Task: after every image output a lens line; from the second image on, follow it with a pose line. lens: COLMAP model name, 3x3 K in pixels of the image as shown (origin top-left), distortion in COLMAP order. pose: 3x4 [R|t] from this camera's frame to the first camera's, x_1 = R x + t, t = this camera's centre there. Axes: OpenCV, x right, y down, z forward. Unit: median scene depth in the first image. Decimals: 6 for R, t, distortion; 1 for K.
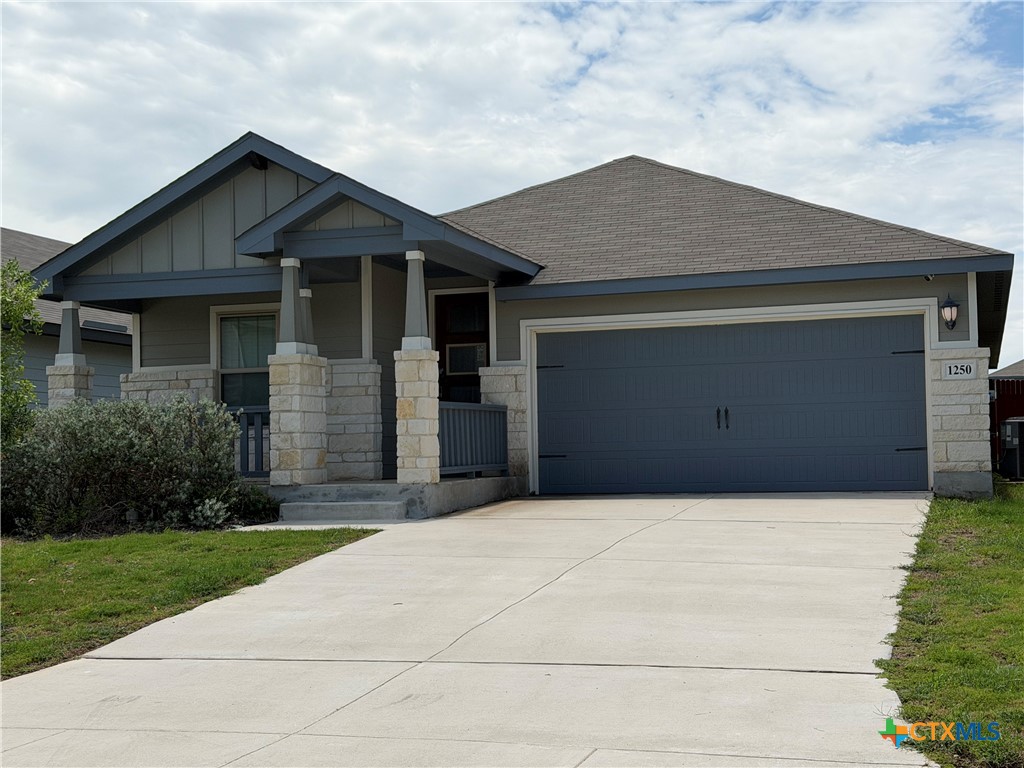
lens RADIAL K [[1432.2, 0, 512.4], [0, 1432.2, 384.1], [0, 0, 1]] dist [-0.000717, 0.000000]
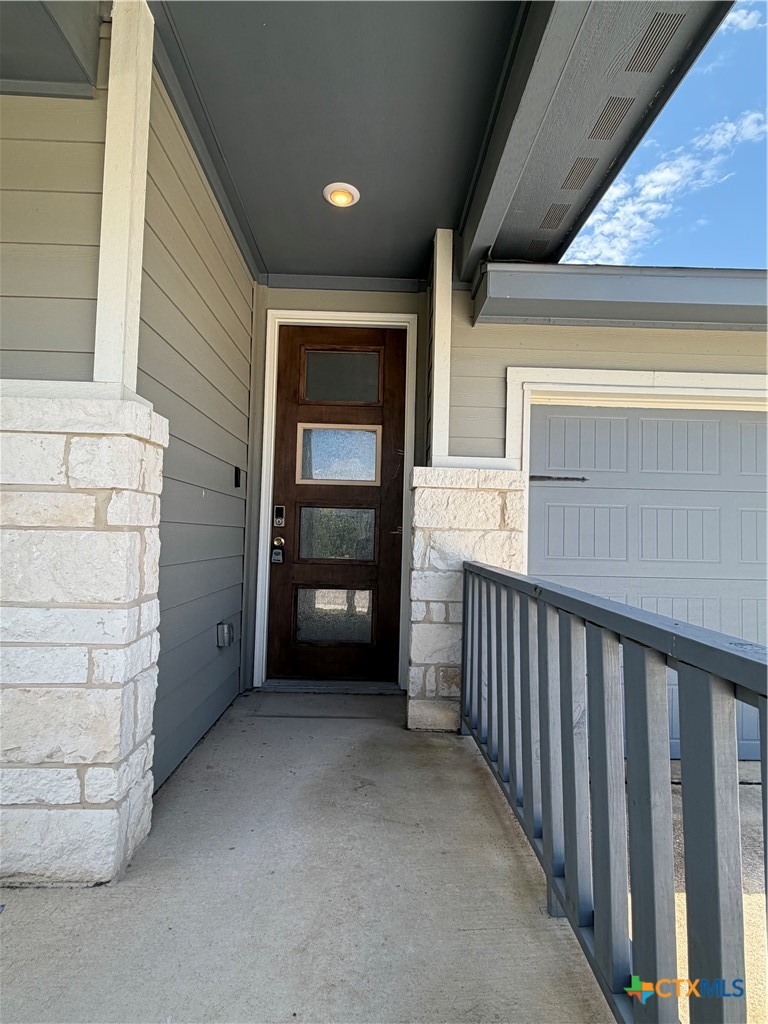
lens RADIAL K [[539.8, 0, 383.9], [0, 539.8, 512.1], [0, 0, 1]] dist [0.002333, 0.000439]
pose [[0.942715, 0.054705, 0.329084, -0.086037], [-0.057164, 0.998362, -0.002206, 0.002530], [-0.328666, -0.016732, 0.944298, 0.889586]]
